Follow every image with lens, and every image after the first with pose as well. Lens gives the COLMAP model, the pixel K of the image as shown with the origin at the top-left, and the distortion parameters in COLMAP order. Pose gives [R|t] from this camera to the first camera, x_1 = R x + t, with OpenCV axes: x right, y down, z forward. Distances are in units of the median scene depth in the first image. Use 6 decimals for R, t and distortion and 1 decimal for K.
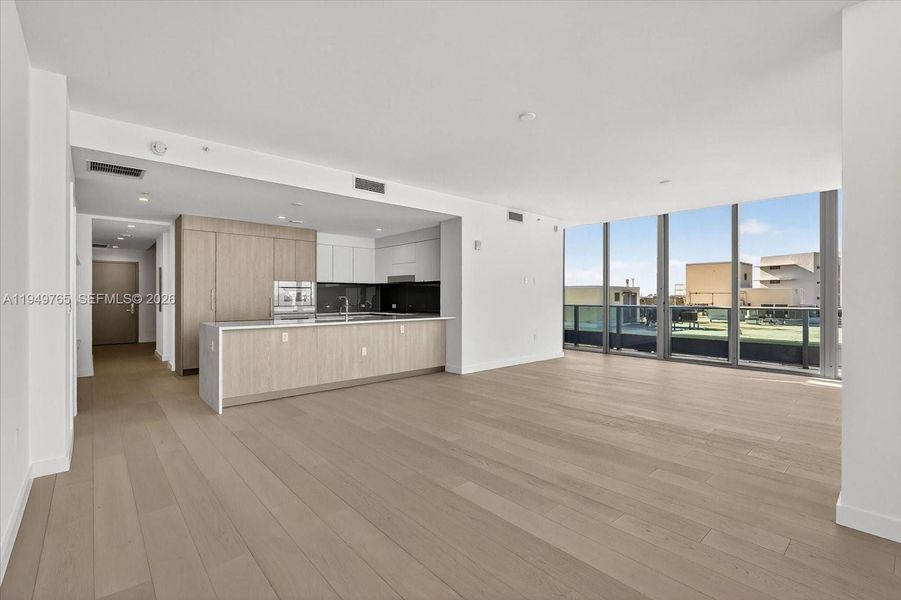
lens RADIAL K [[376.8, 0, 449.6], [0, 376.8, 298.0], [0, 0, 1]] dist [-0.003828, 0.000433]
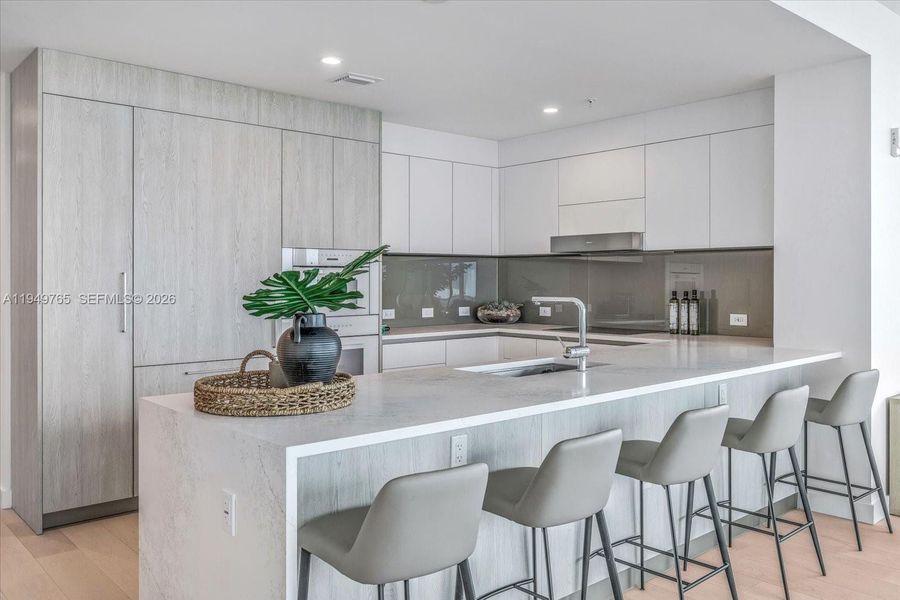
lens RADIAL K [[694.8, 0, 443.2], [0, 694.8, 290.9], [0, 0, 1]] dist [0.013474, 0.000975]
pose [[0.999623, -0.005393, -0.026934, -0.299440], [0.005613, 0.999951, 0.008095, -0.010290], [0.026889, -0.008243, 0.999604, 0.348436]]
